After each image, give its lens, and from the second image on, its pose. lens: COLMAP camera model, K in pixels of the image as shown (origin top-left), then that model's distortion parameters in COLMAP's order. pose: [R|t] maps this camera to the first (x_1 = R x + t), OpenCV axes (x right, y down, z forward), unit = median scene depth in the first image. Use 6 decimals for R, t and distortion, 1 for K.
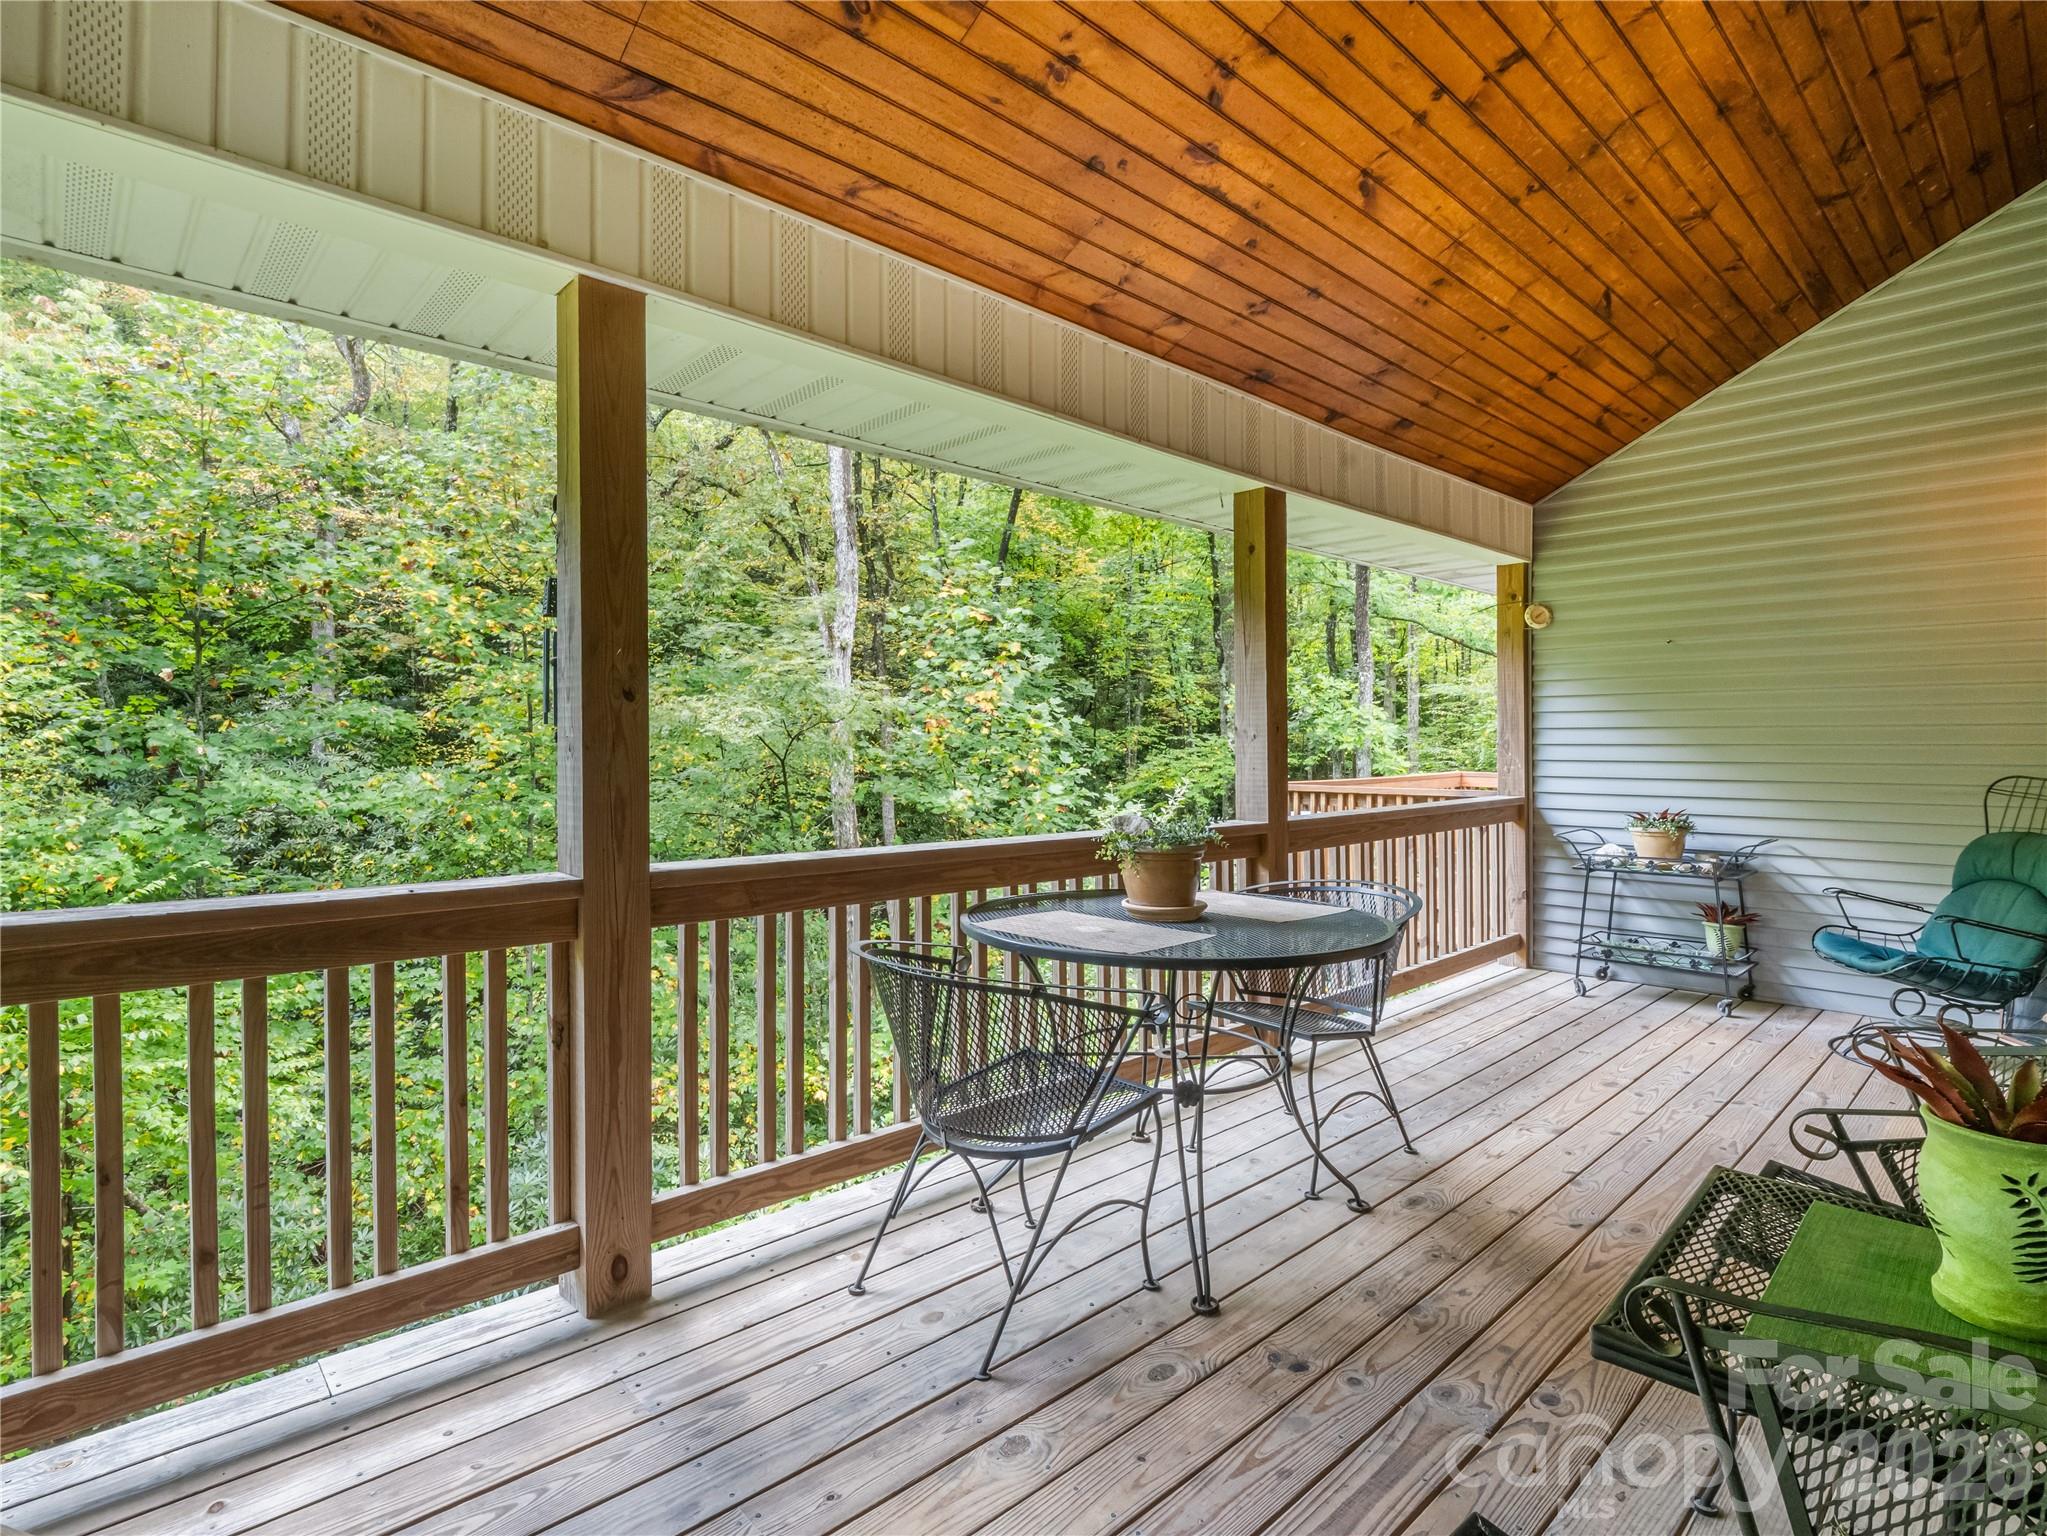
lens RADIAL K [[1043.3, 0, 1024.8], [0, 1043.3, 754.7], [0, 0, 1]] dist [-0.006222, -0.000905]
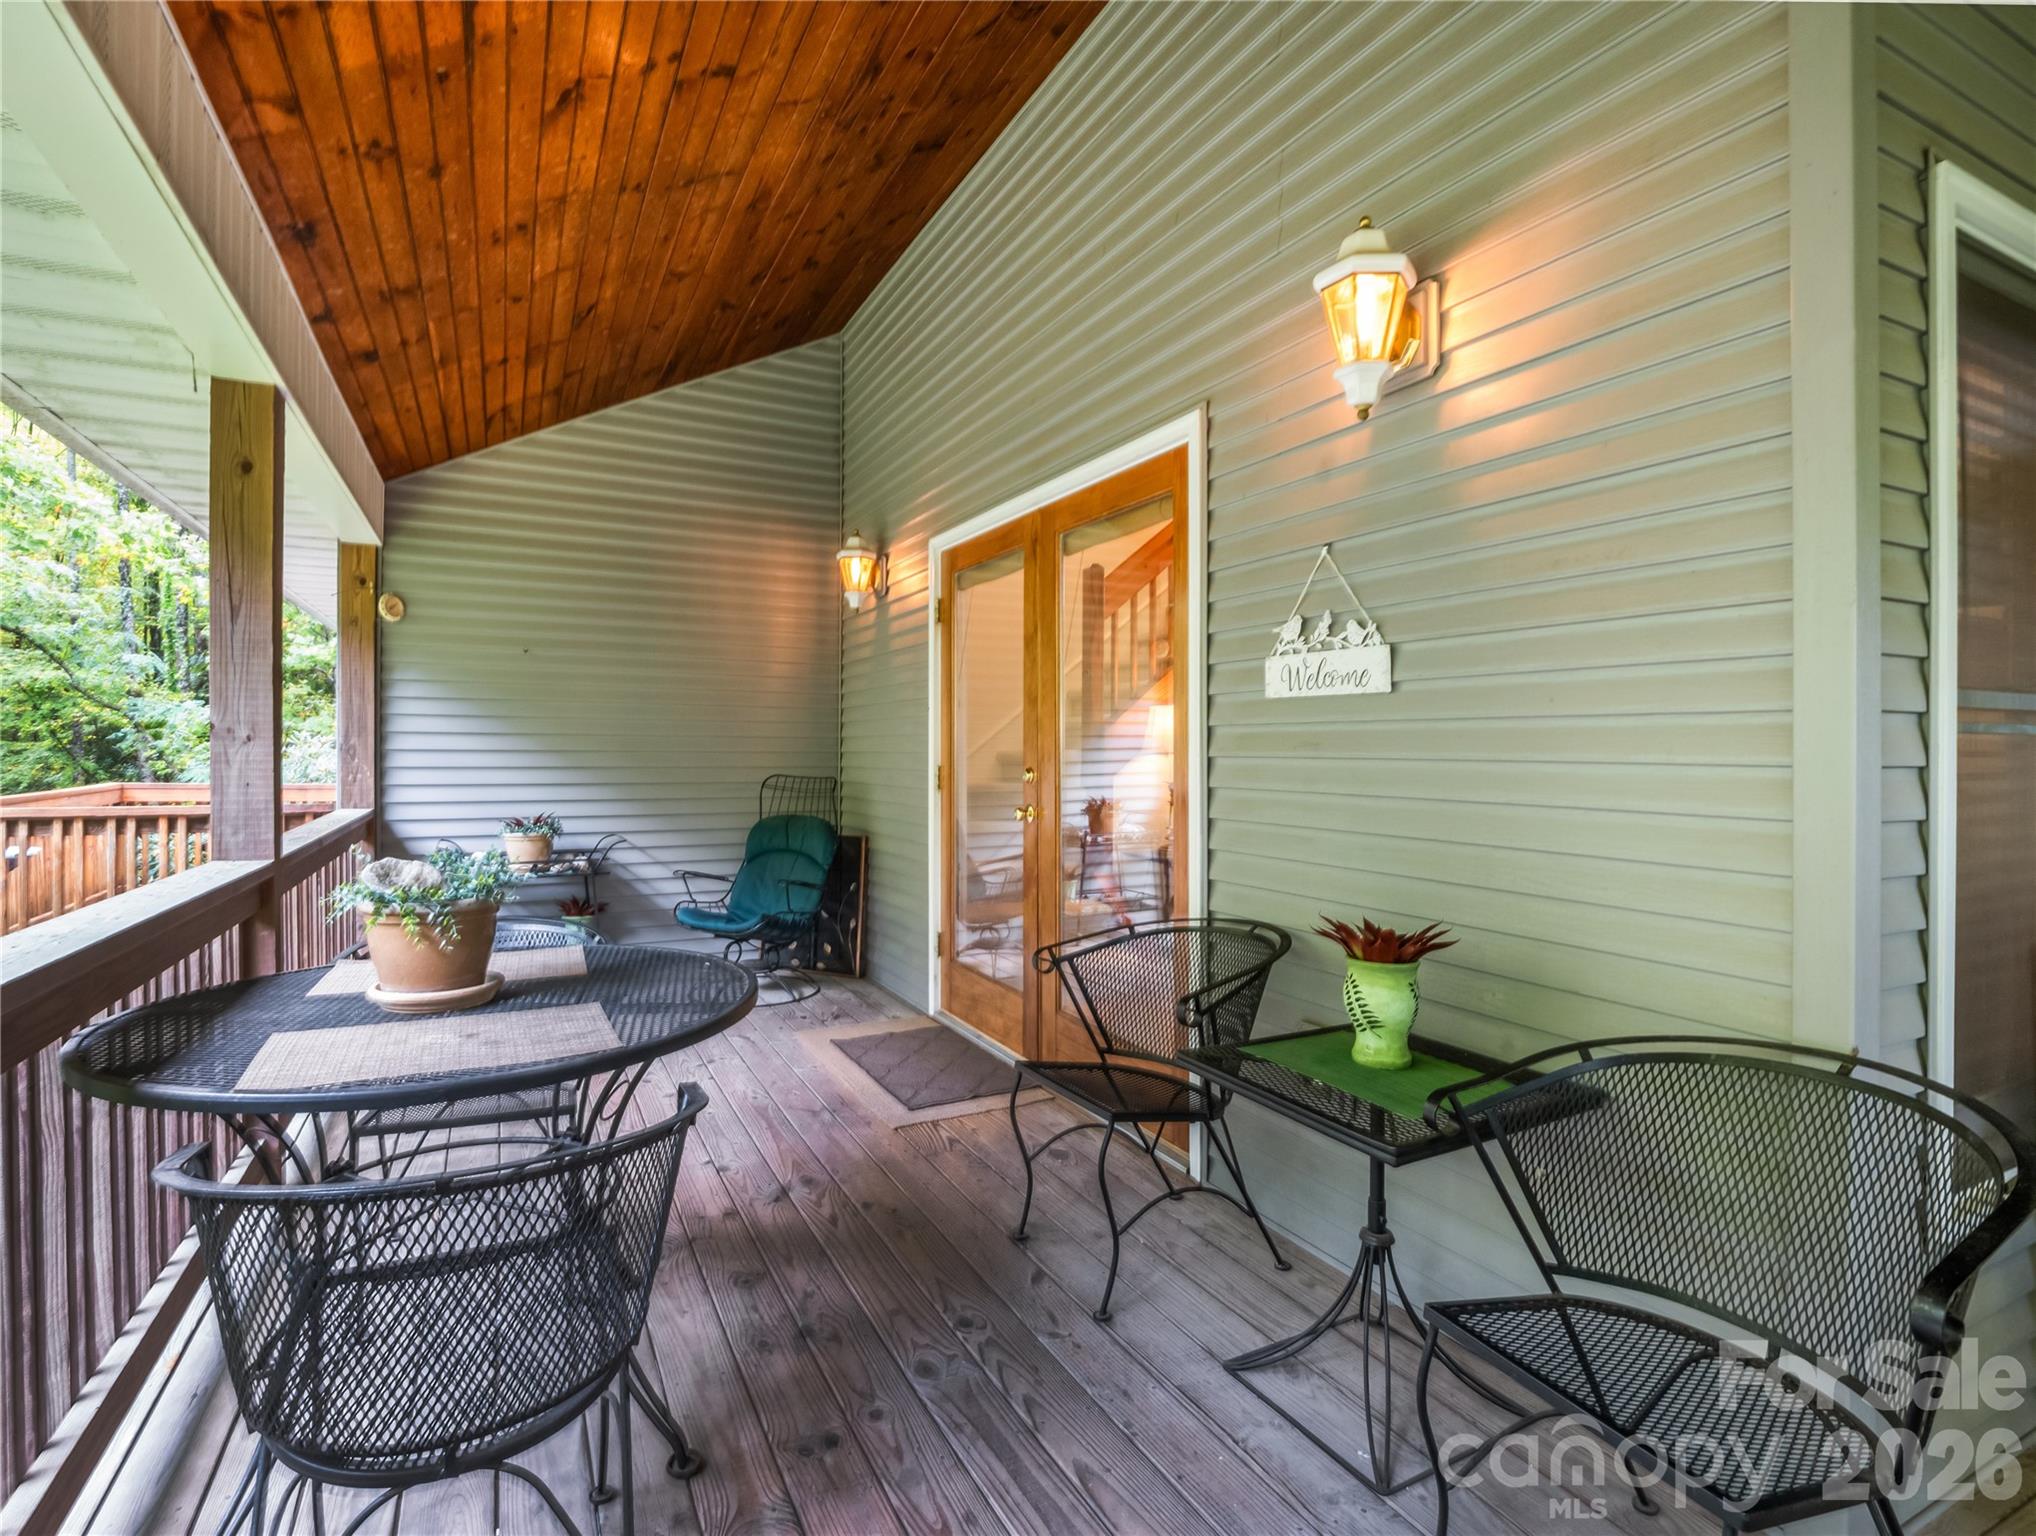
lens RADIAL K [[1037.7, 0, 1025.0], [0, 1037.7, 764.5], [0, 0, 1]] dist [-0.006222, -0.000905]
pose [[0.282220, -0.009684, 0.959301, -0.236021], [0.004077, 0.999952, 0.008896, -0.003653], [-0.959341, 0.001400, 0.282246, 0.249243]]
